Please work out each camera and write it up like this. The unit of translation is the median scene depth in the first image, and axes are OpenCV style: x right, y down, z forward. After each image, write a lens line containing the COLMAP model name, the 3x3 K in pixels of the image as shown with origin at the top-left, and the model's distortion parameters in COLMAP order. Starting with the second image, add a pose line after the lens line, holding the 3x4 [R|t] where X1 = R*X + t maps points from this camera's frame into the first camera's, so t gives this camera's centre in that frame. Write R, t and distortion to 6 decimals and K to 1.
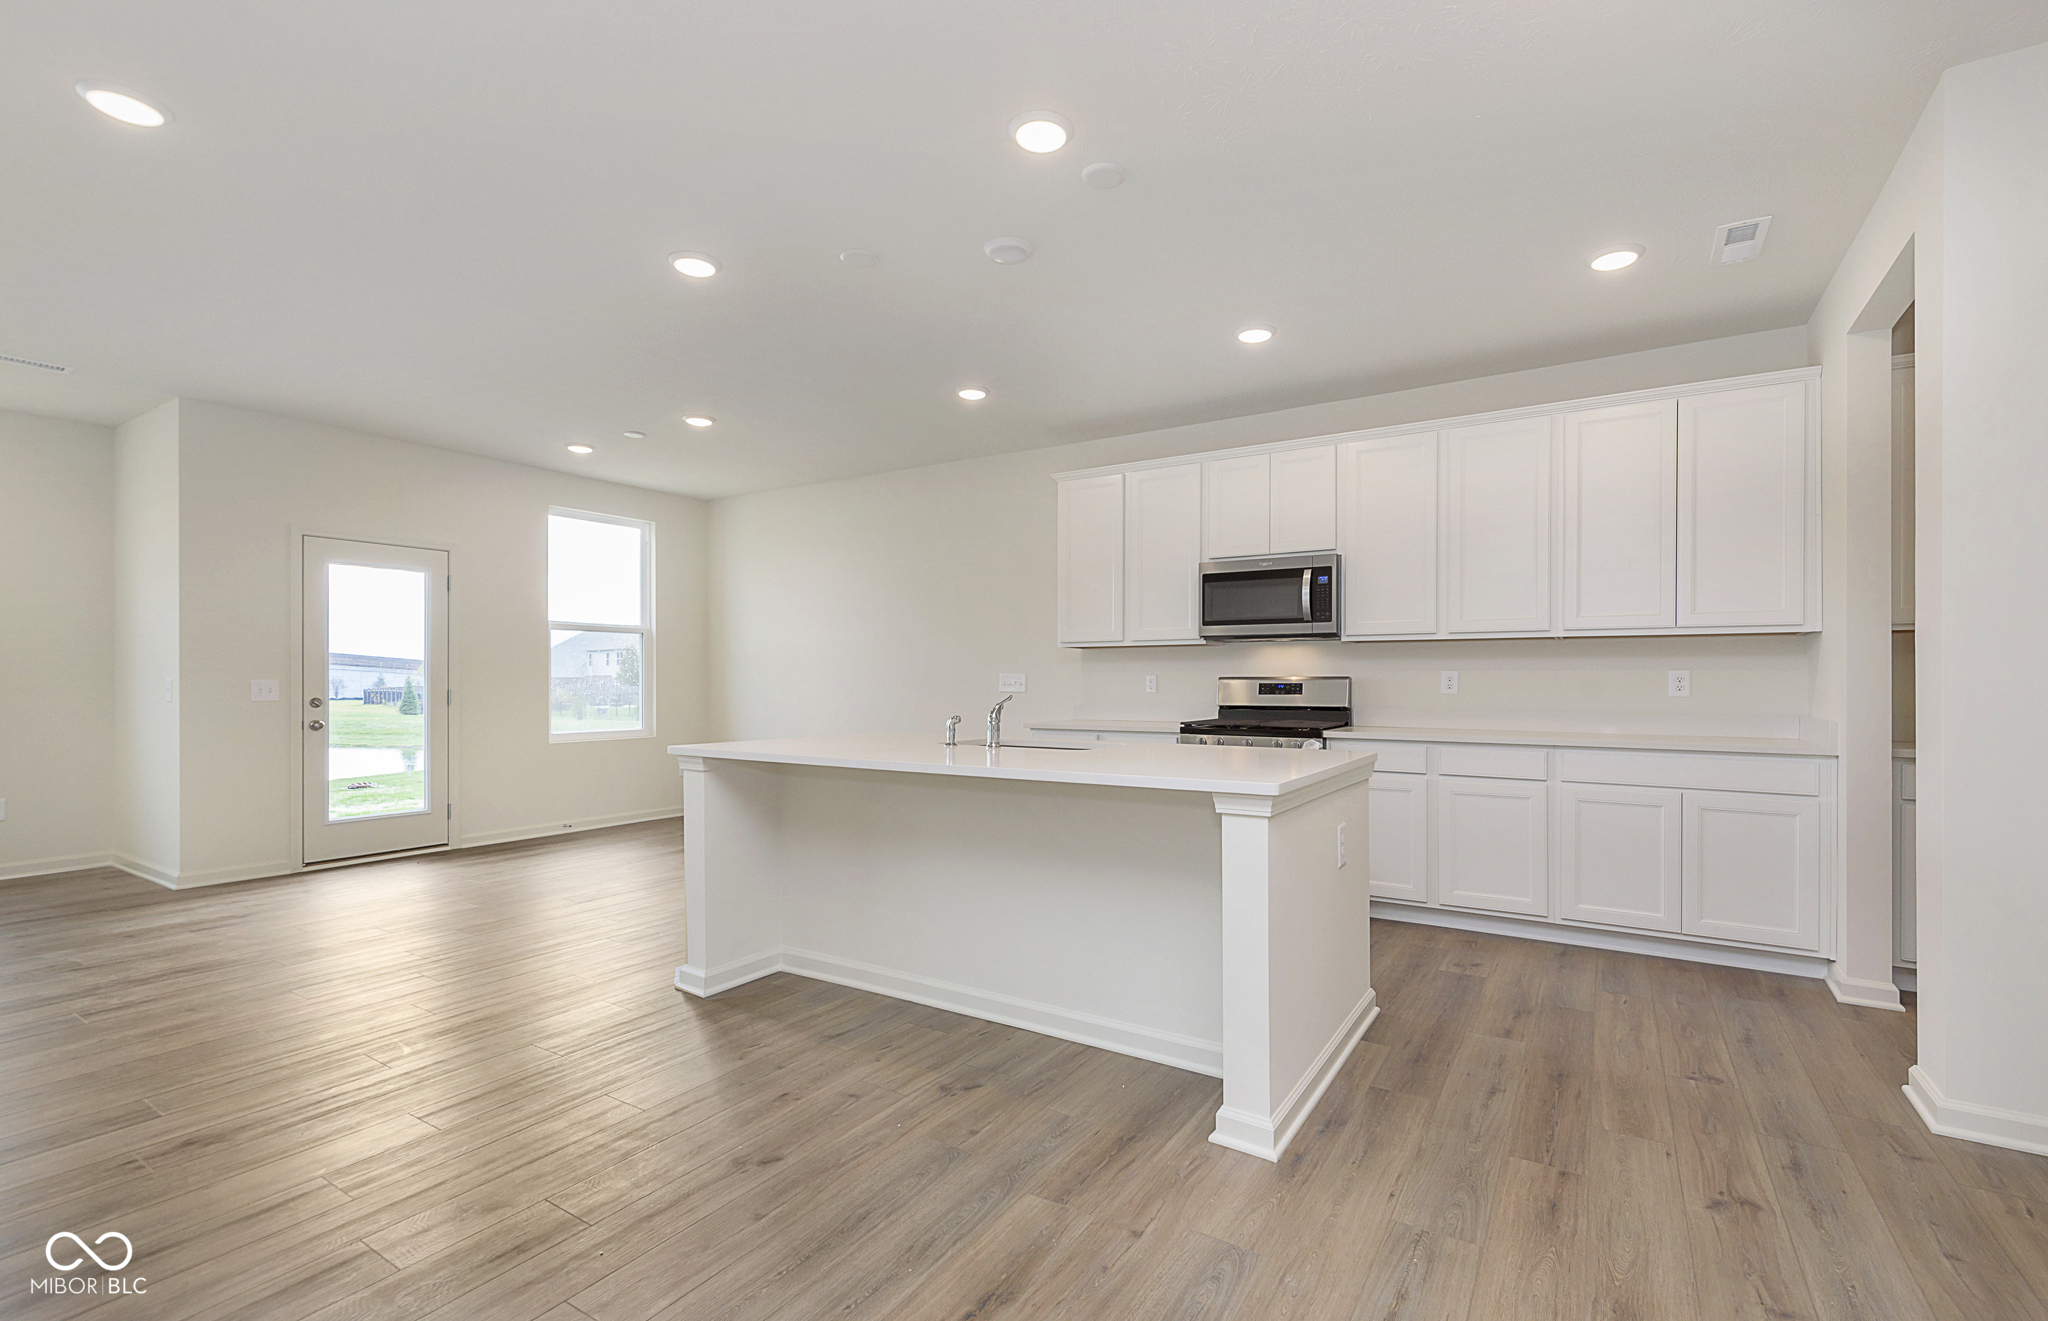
lens RADIAL K [[909.9, 0, 1028.9], [0, 909.9, 693.3], [0, 0, 1]] dist [-0.024010, -0.000065]
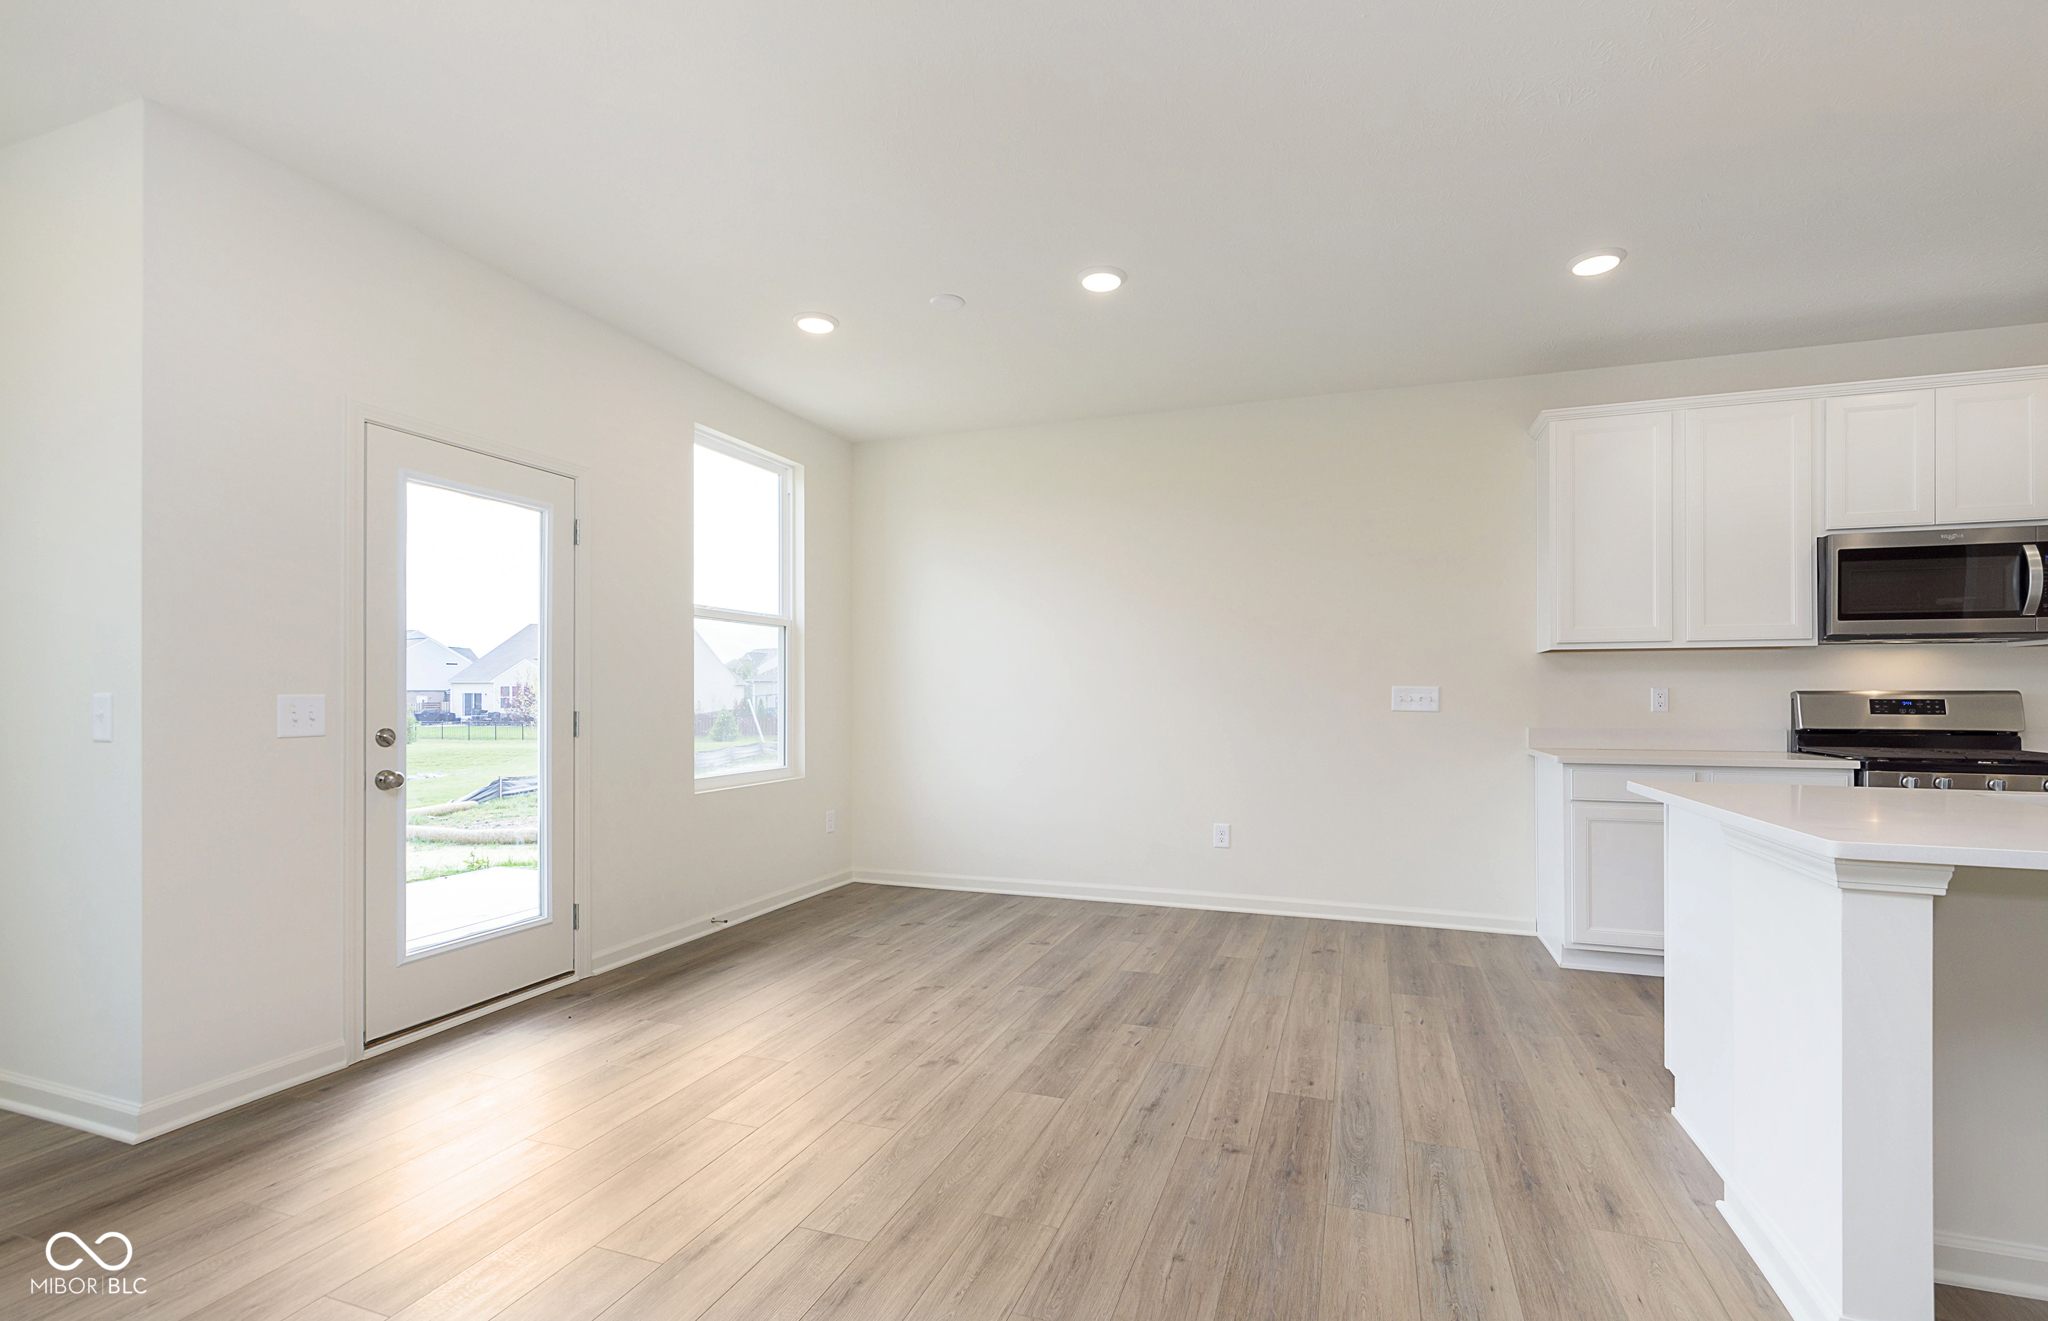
lens RADIAL K [[939.1, 0, 1021.2], [0, 939.1, 680.9], [0, 0, 1]] dist [0.001370, -0.000164]
pose [[0.976807, 0.002630, 0.214104, -0.536891], [0.003535, 0.999590, -0.028403, -0.006159], [-0.214091, 0.028501, 0.976398, 0.359091]]
